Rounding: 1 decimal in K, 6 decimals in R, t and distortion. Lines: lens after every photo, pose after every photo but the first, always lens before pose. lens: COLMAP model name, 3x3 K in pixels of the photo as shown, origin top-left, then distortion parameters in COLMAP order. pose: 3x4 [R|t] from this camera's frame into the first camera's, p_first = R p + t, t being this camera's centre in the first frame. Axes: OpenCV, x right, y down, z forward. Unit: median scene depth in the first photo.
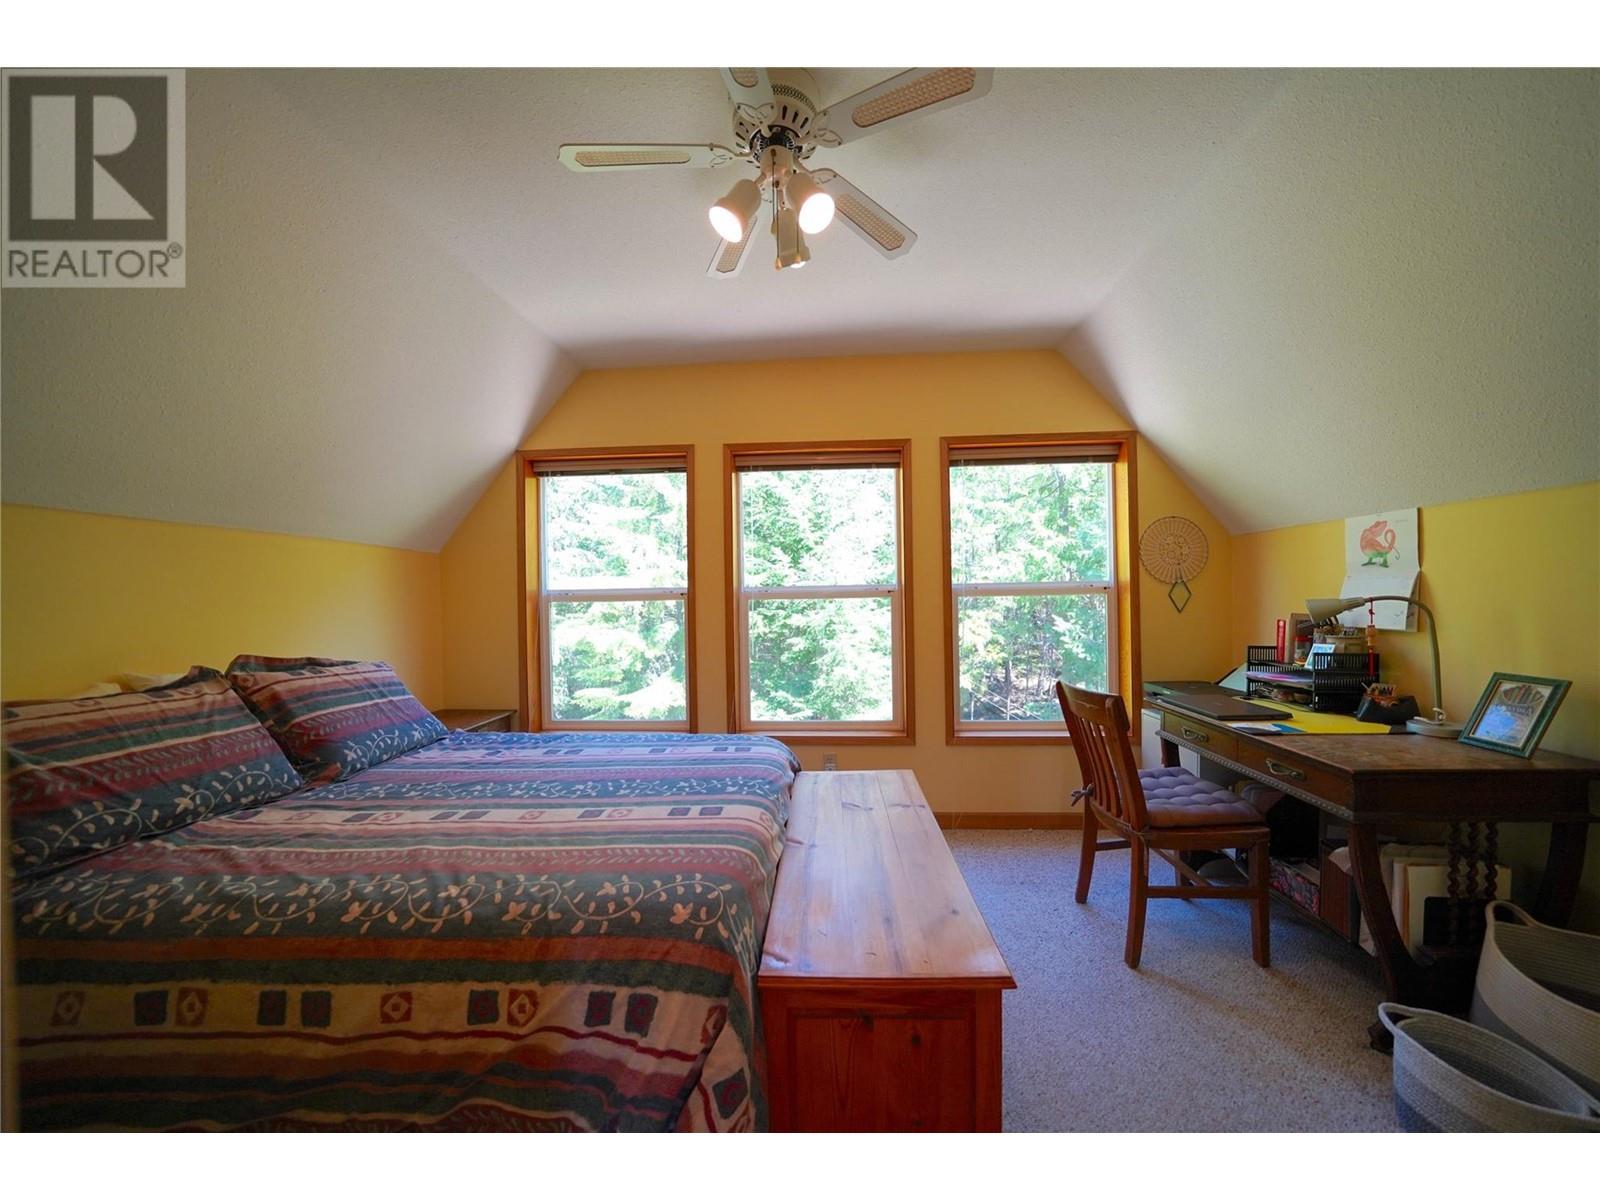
lens RADIAL K [[558.1, 0, 799.8], [0, 558.1, 603.6], [0, 0, 1]] dist [-0.022289, 0.000079]
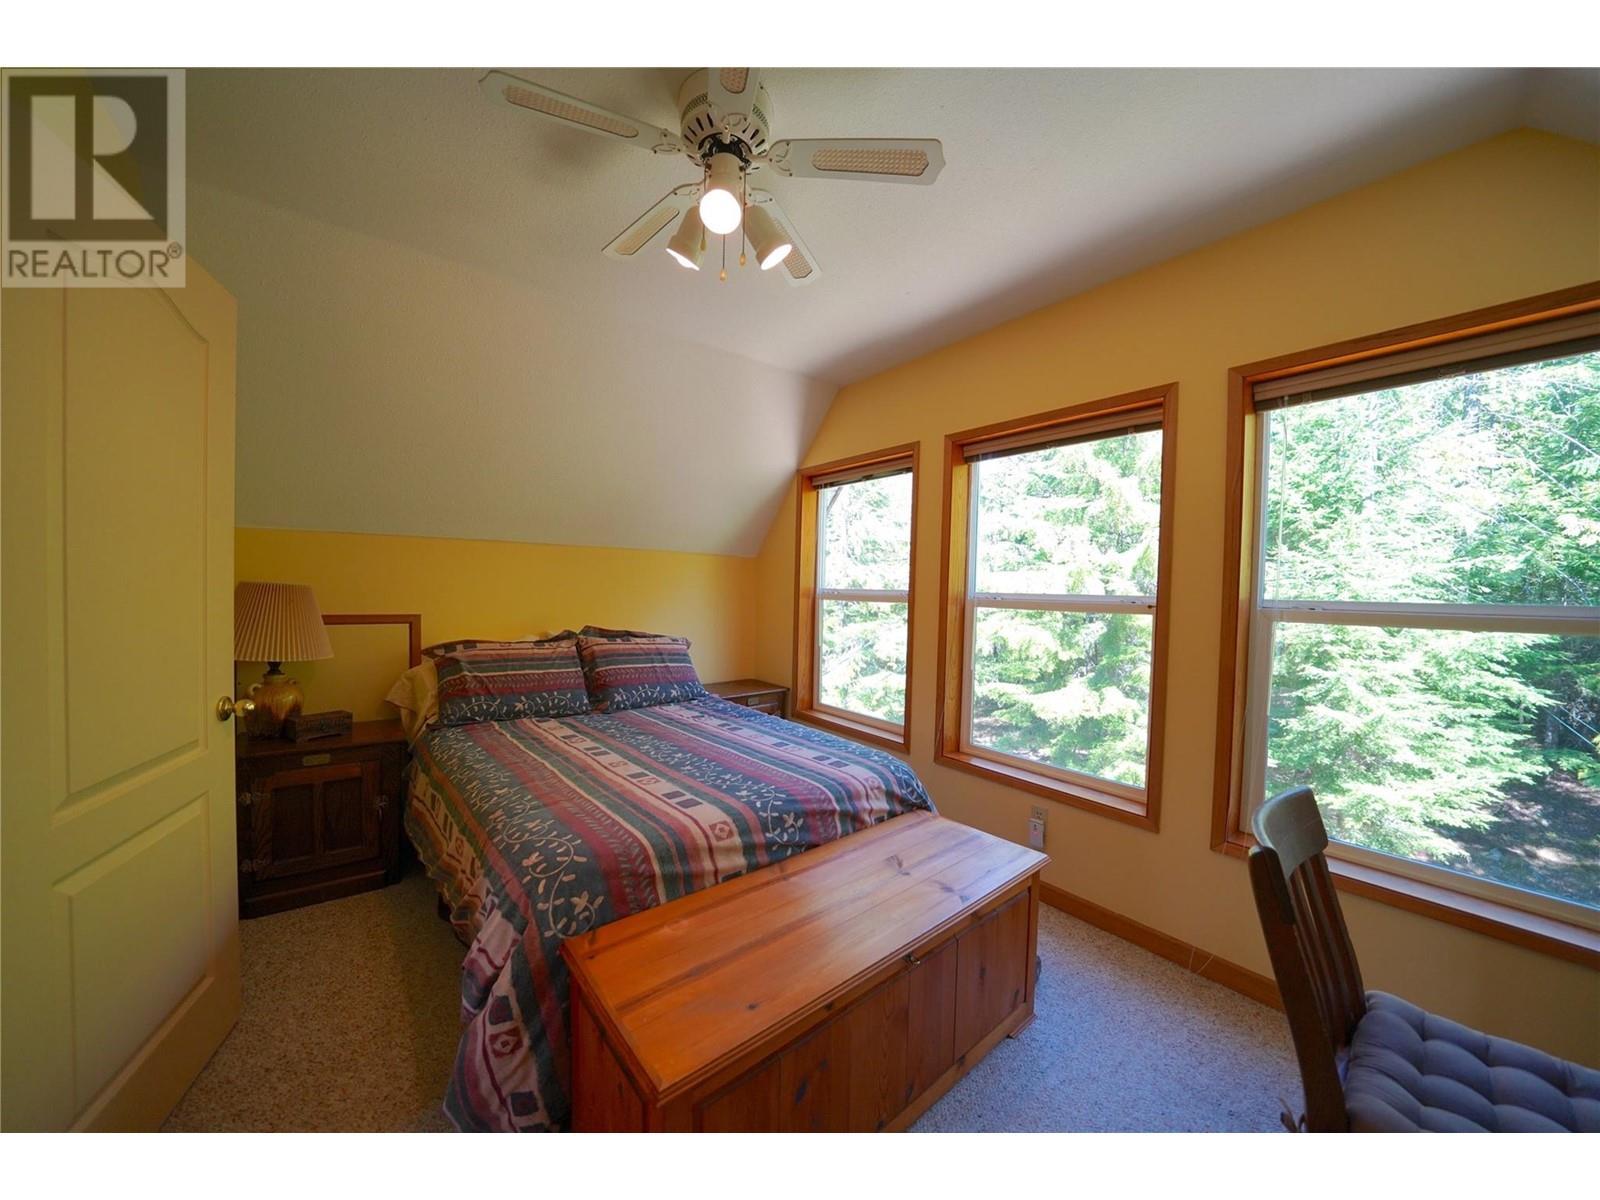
lens RADIAL K [[558.1, 0, 799.8], [0, 558.1, 603.6], [0, 0, 1]] dist [-0.022289, 0.000079]
pose [[0.670144, 0.052327, -0.740384, 0.389055], [-0.040009, 0.998608, 0.034364, -0.033401], [0.741152, 0.006594, 0.671305, 0.212603]]
